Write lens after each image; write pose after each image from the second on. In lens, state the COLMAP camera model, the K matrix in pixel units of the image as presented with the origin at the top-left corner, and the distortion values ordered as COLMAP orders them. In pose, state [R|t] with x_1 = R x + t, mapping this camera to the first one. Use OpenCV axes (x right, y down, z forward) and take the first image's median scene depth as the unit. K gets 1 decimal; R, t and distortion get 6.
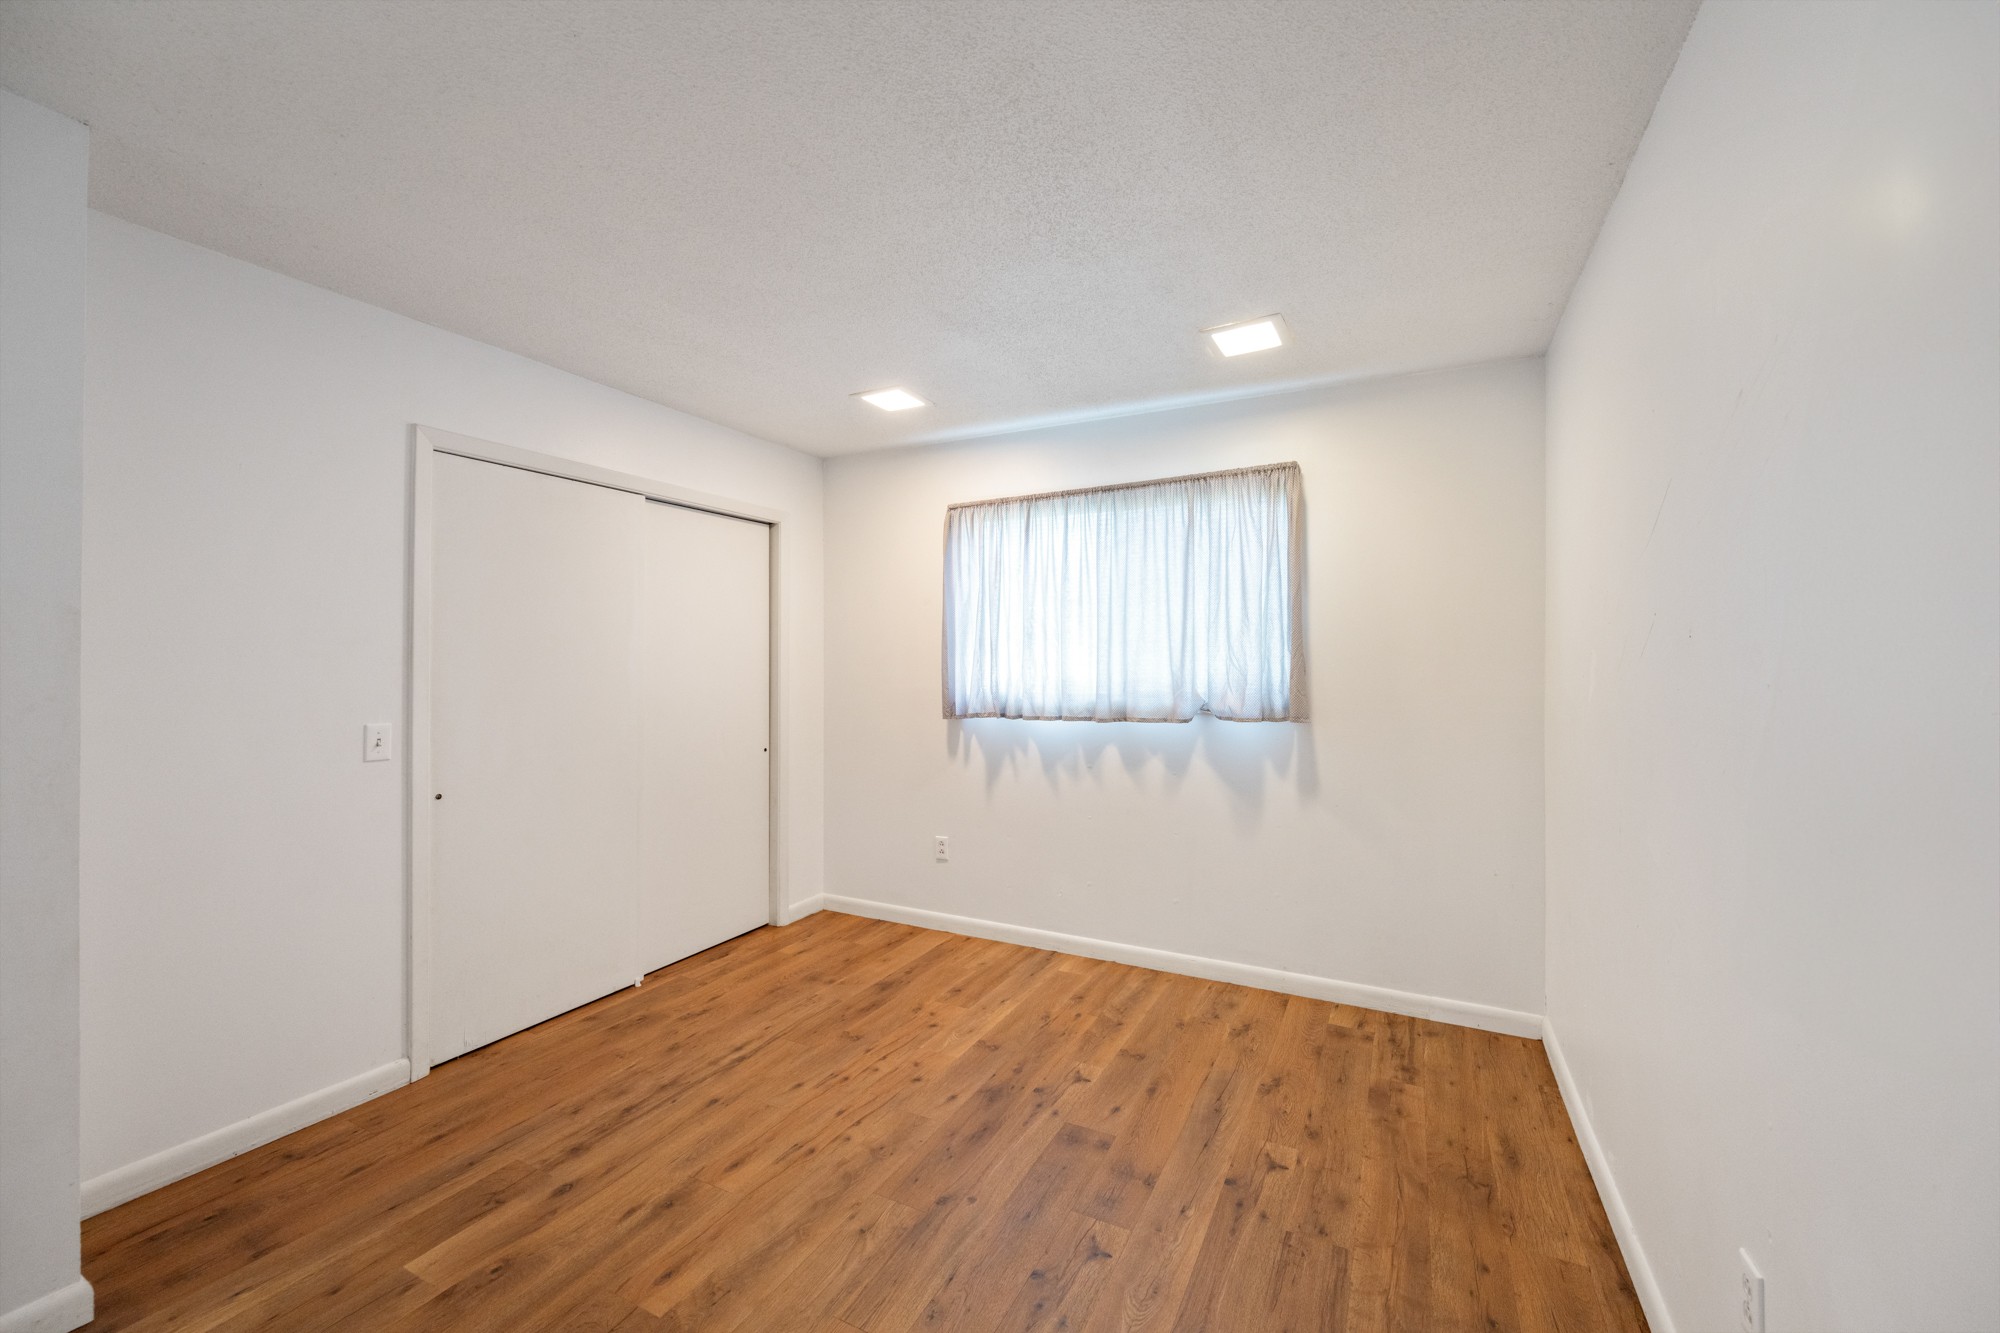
lens RADIAL K [[794.4, 0, 1003.1], [0, 794.4, 661.8], [0, 0, 1]] dist [0.001448, -0.000214]
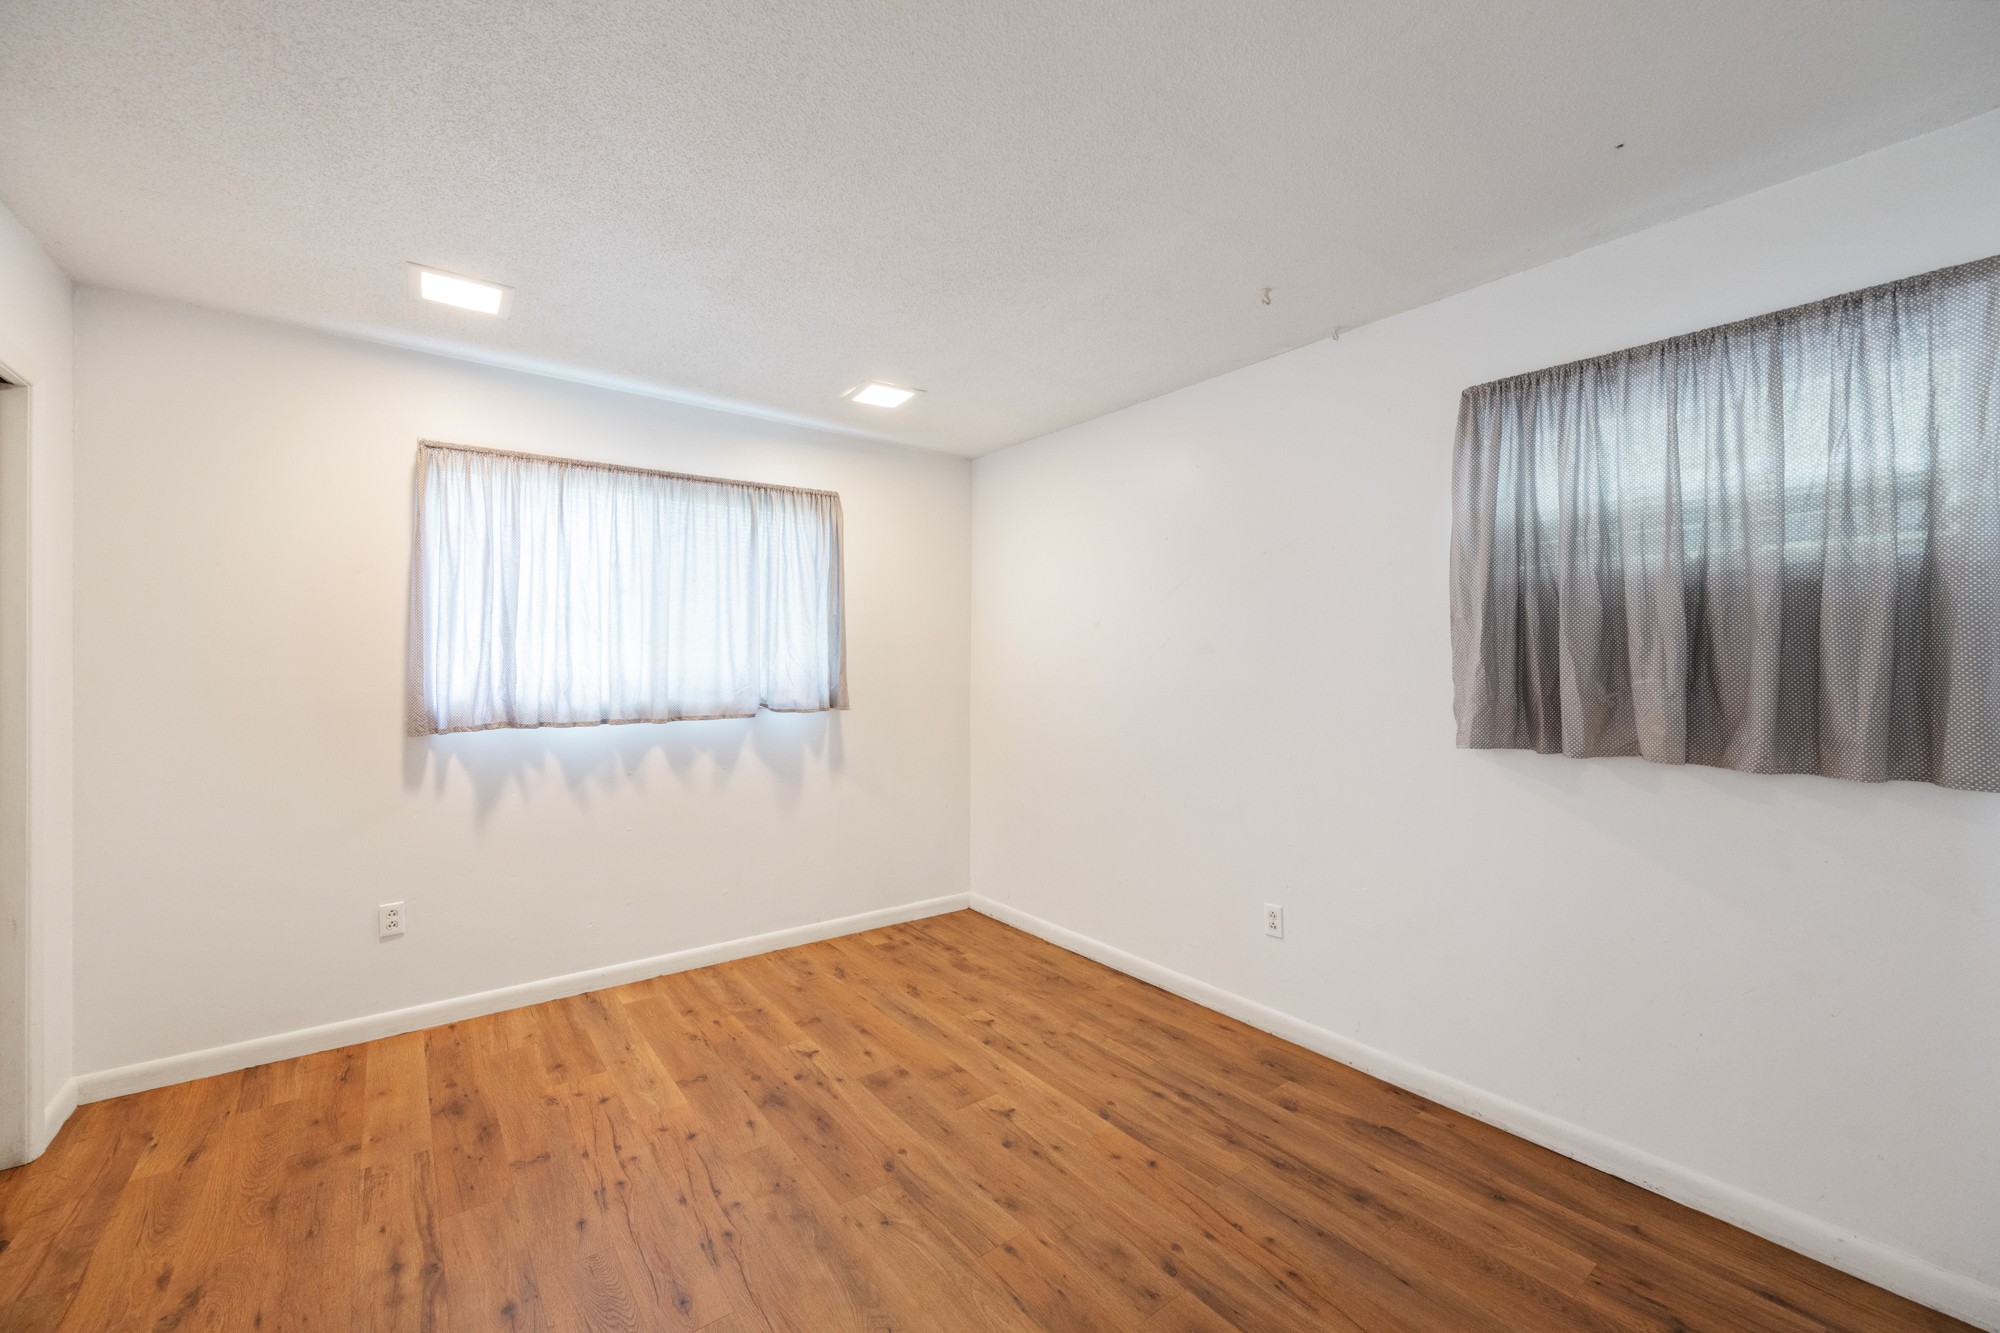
lens RADIAL K [[794.4, 0, 1003.1], [0, 794.4, 661.8], [0, 0, 1]] dist [0.001448, -0.000214]
pose [[0.430294, 0.001970, 0.902687, -0.599744], [-0.006391, 0.999979, 0.000864, 0.000589], [-0.902666, -0.006141, 0.430298, 0.253206]]
